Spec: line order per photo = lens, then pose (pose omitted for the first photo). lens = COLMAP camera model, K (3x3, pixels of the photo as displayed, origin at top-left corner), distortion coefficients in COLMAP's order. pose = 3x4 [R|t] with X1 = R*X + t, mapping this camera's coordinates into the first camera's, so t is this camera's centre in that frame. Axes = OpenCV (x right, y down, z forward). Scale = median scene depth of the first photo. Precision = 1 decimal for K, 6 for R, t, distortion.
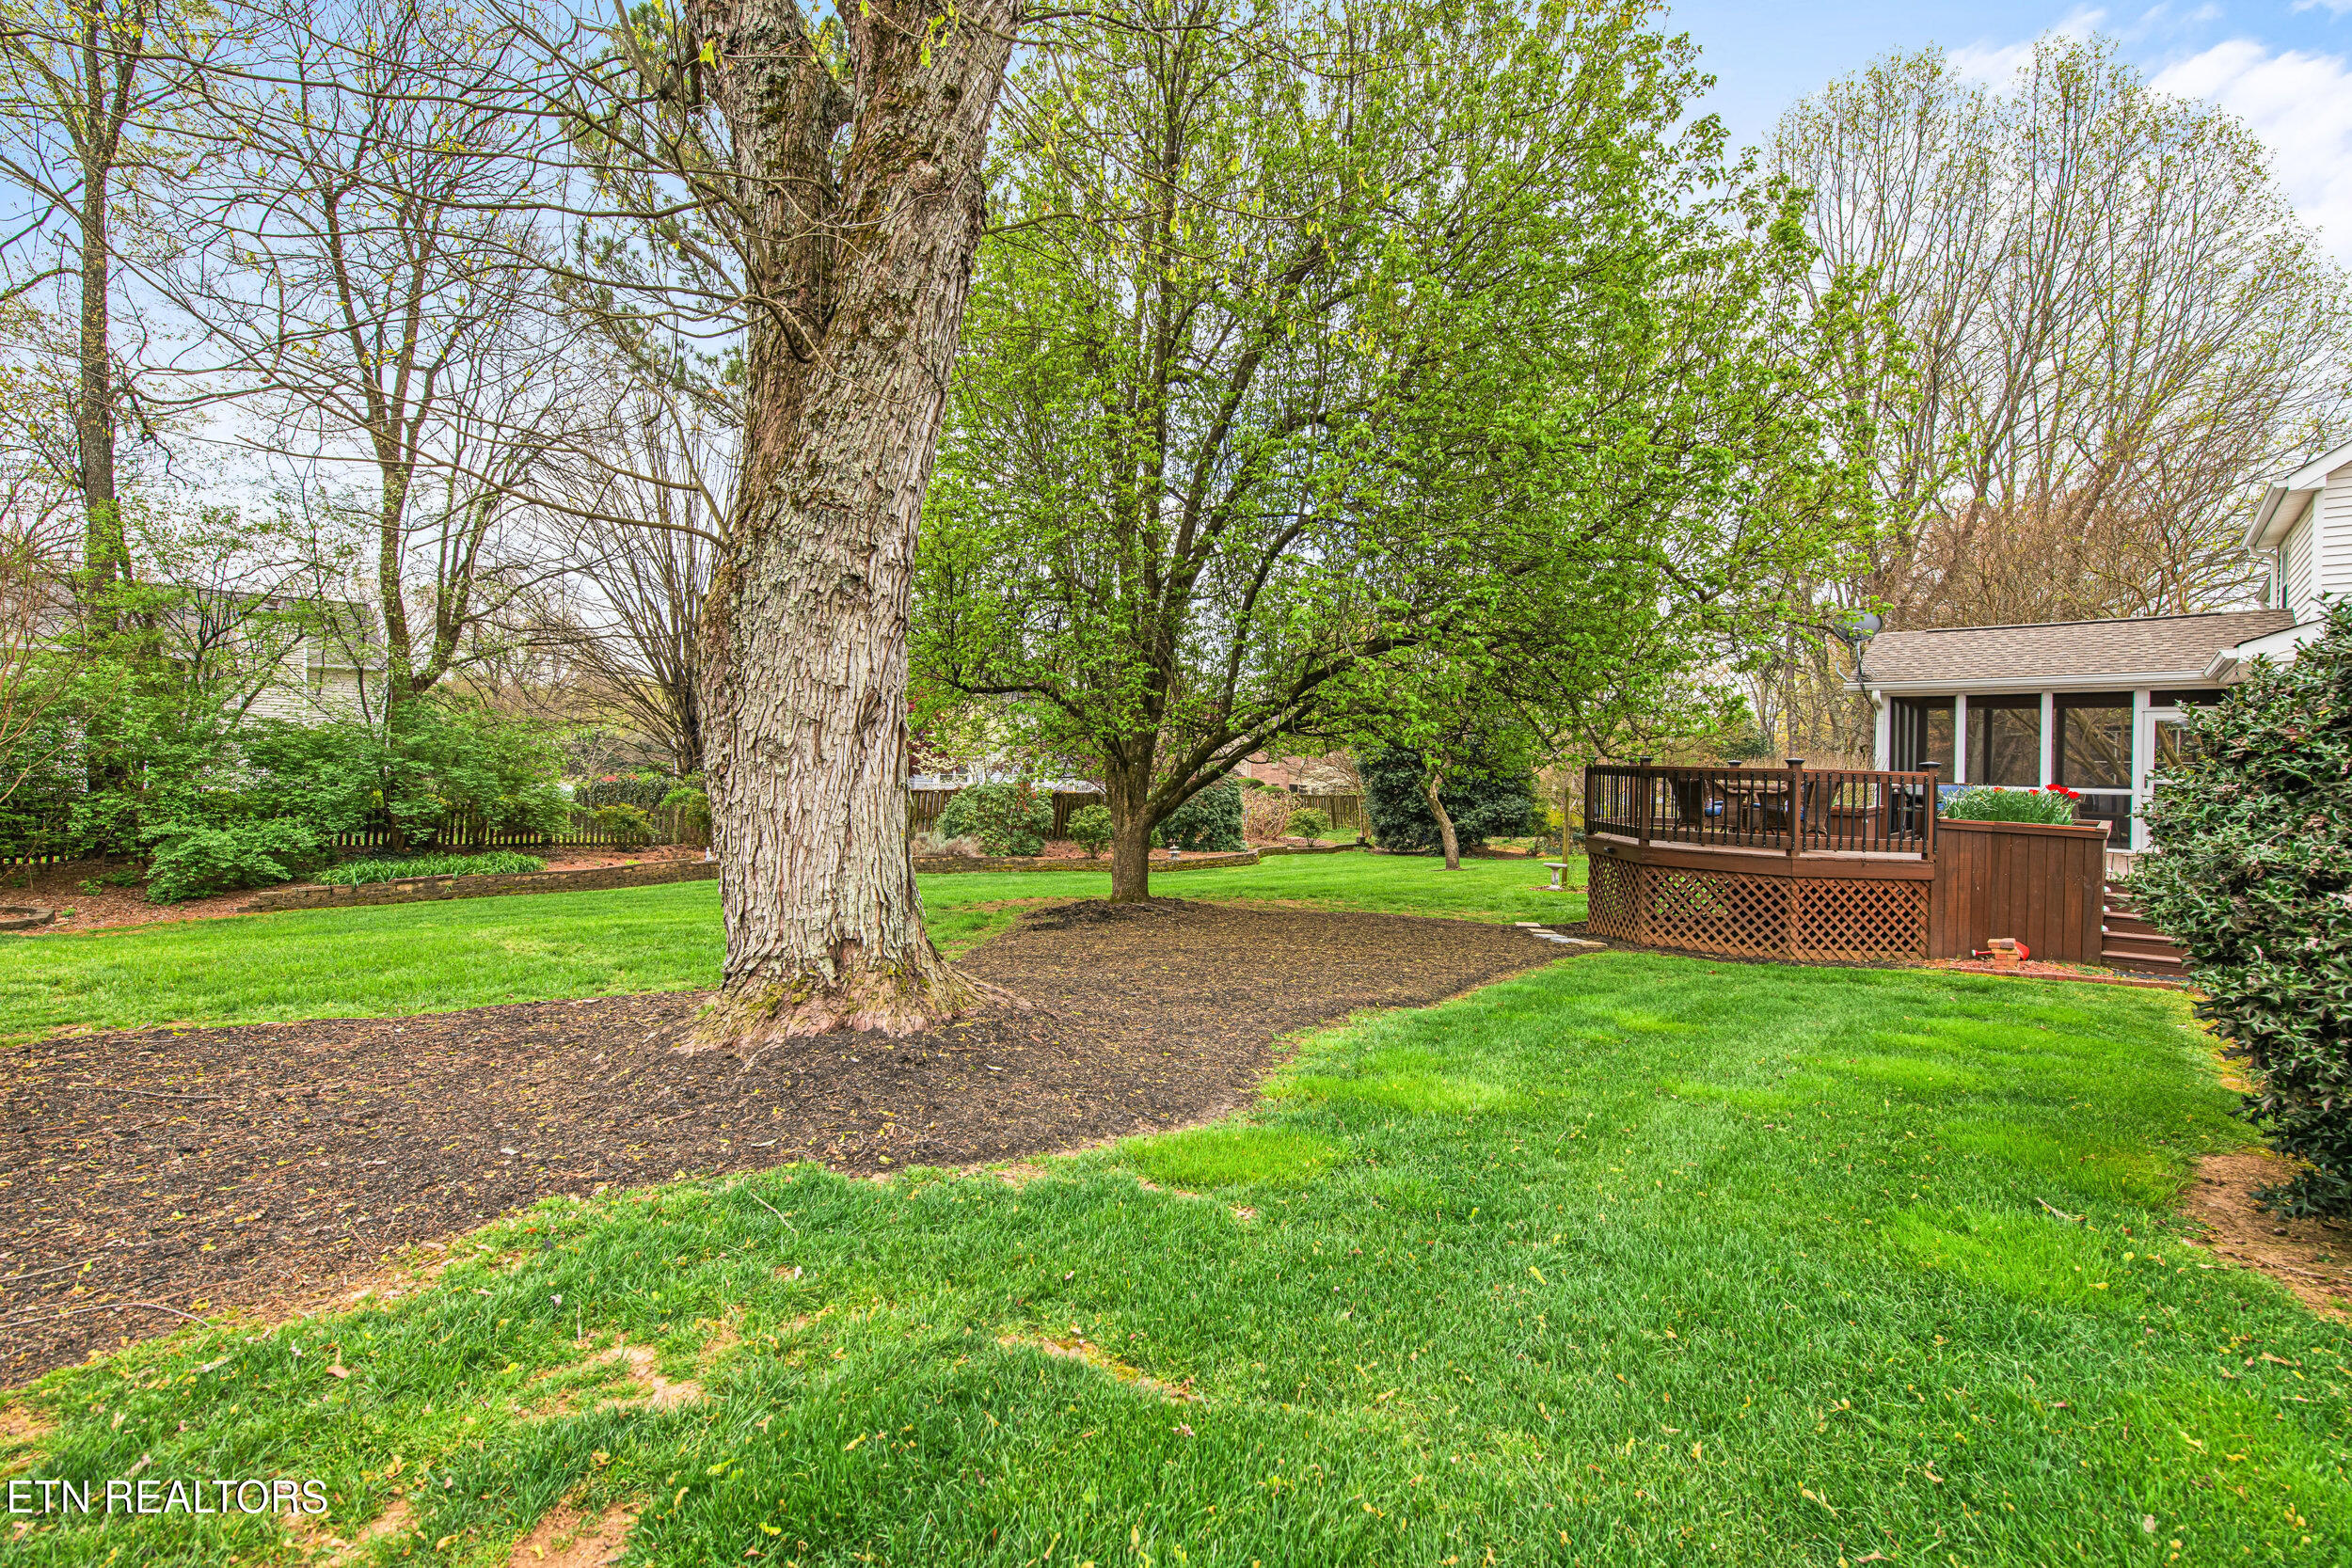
lens RADIAL K [[1004.3, 0, 1176.0], [0, 1004.3, 784.0], [0, 0, 1]] dist [-0.001434, -0.000274]
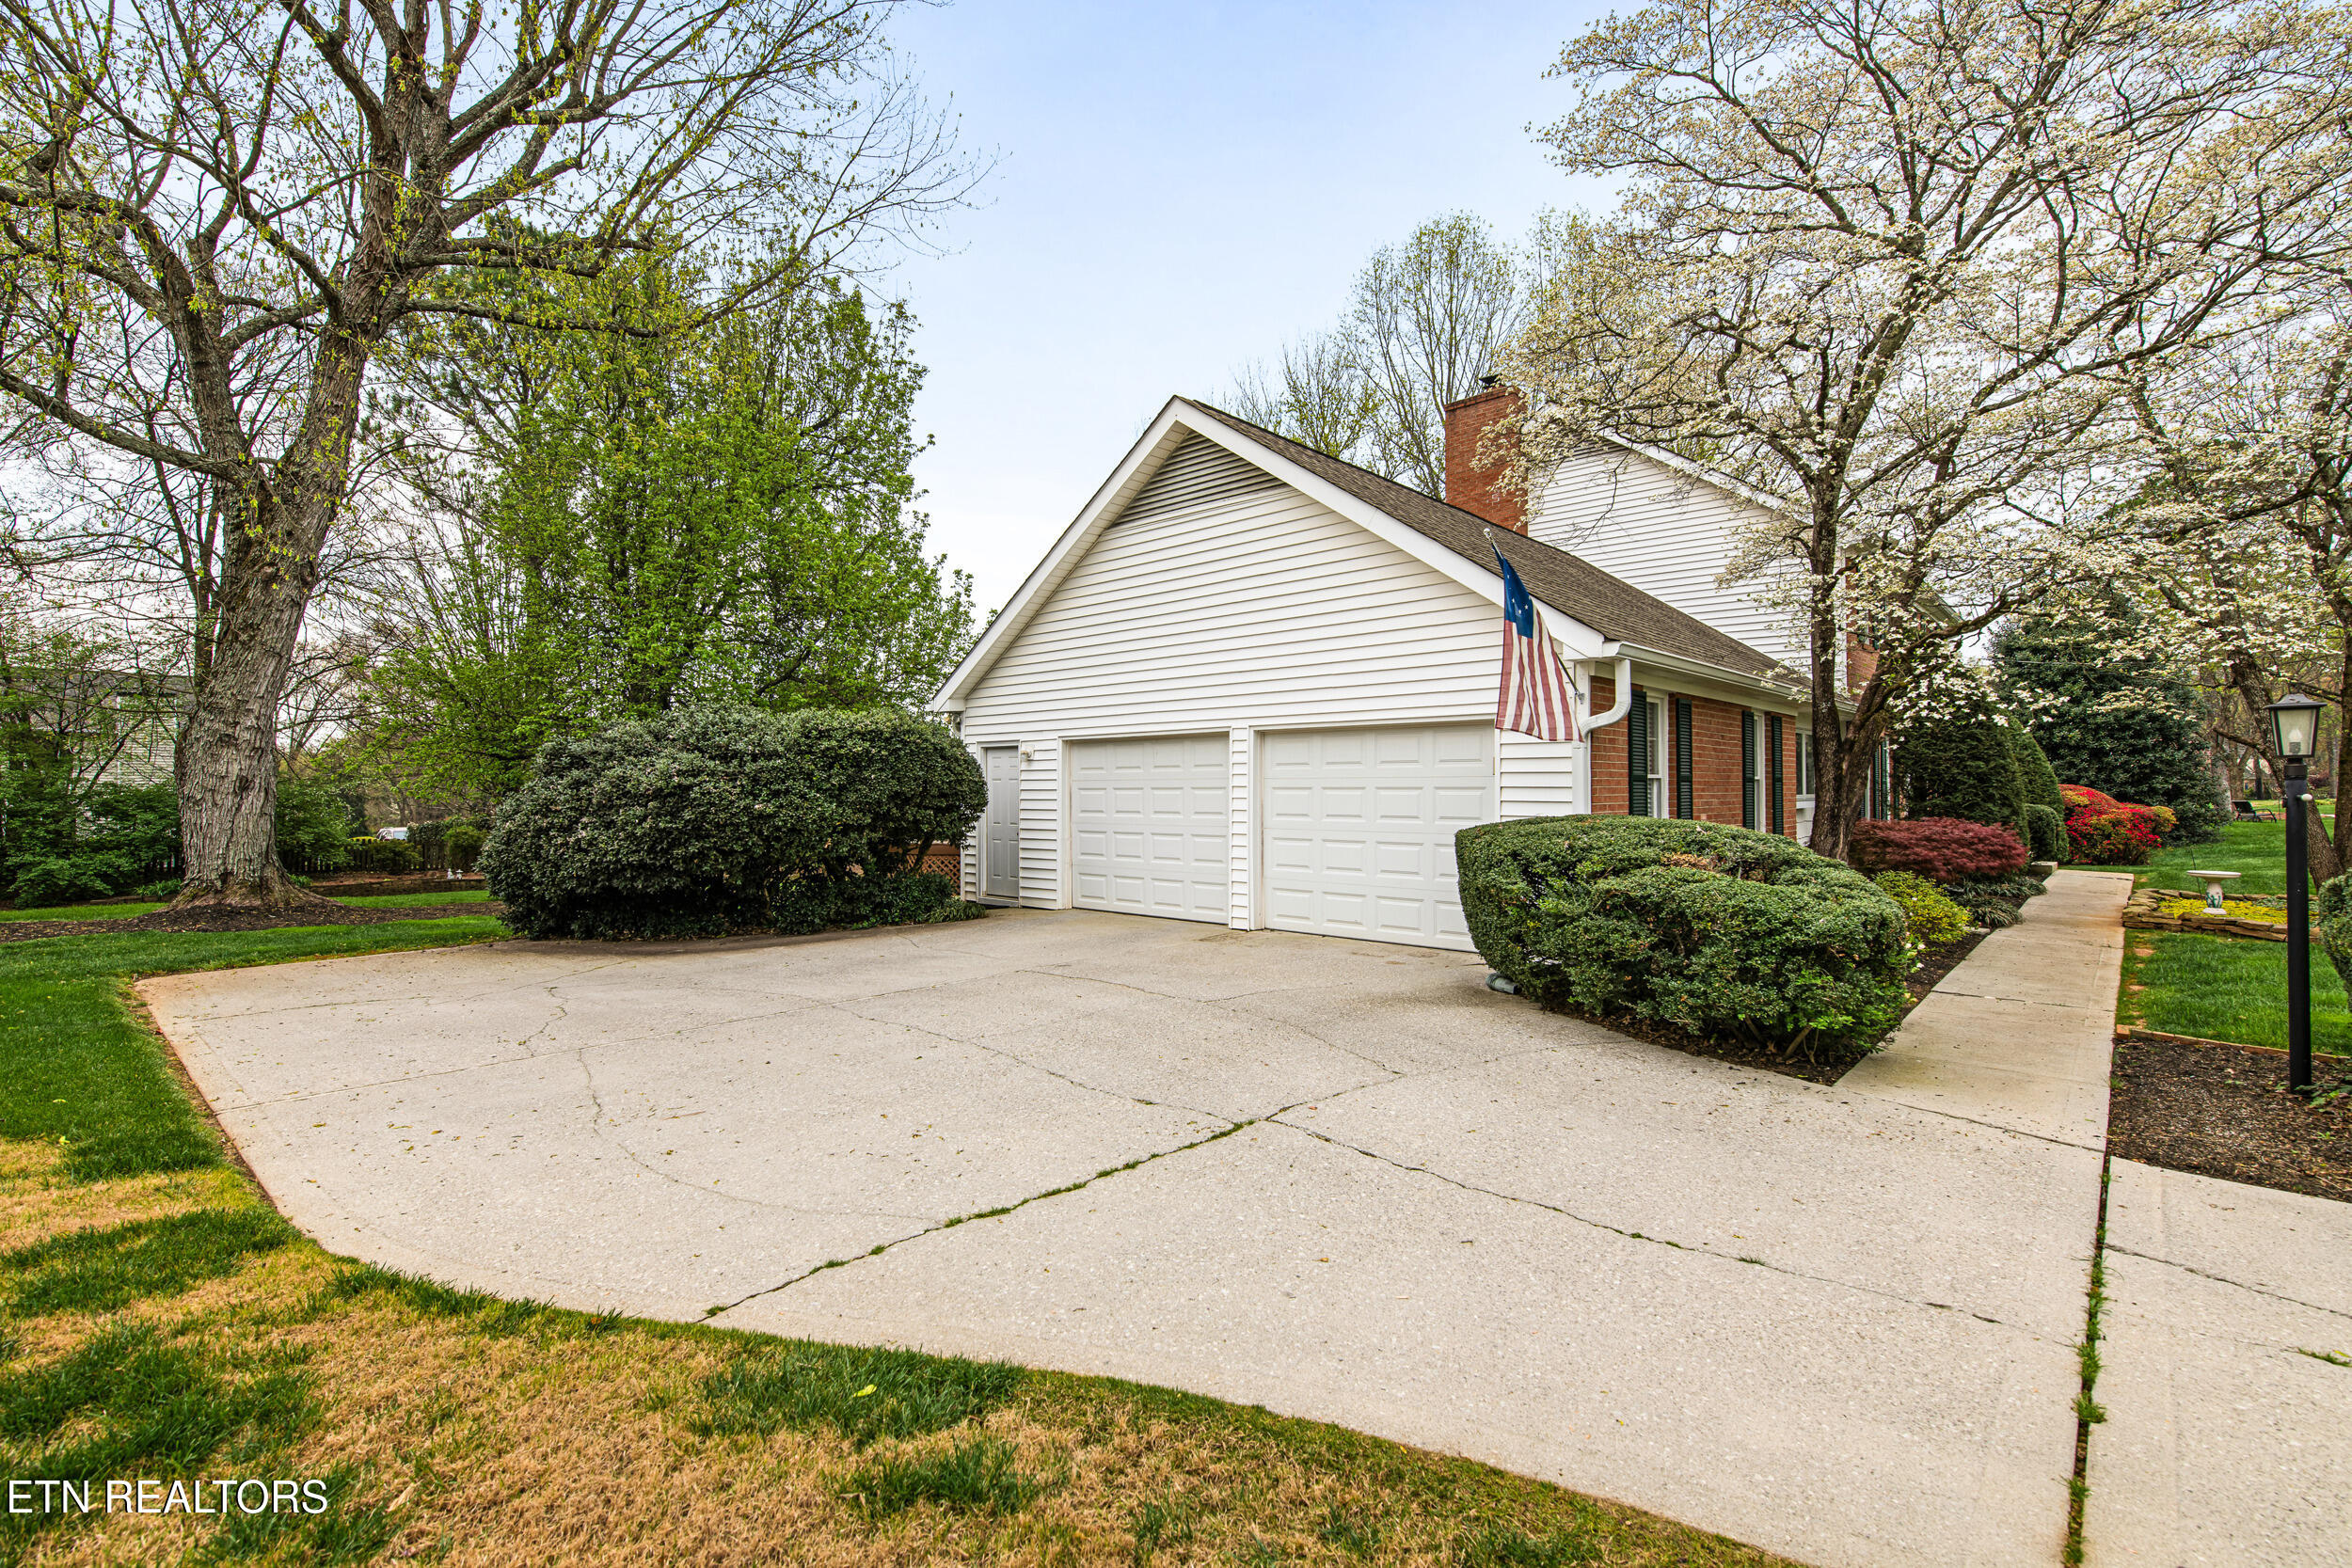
lens RADIAL K [[1036.5, 0, 1176.0], [0, 1036.5, 784.0], [0, 0, 1]] dist [-0.000075, -0.000143]
pose [[0.999410, -0.031740, 0.013159, 0.691106], [0.032010, 0.999271, -0.020813, 0.019439], [-0.012489, 0.021222, 0.999697, -0.568165]]
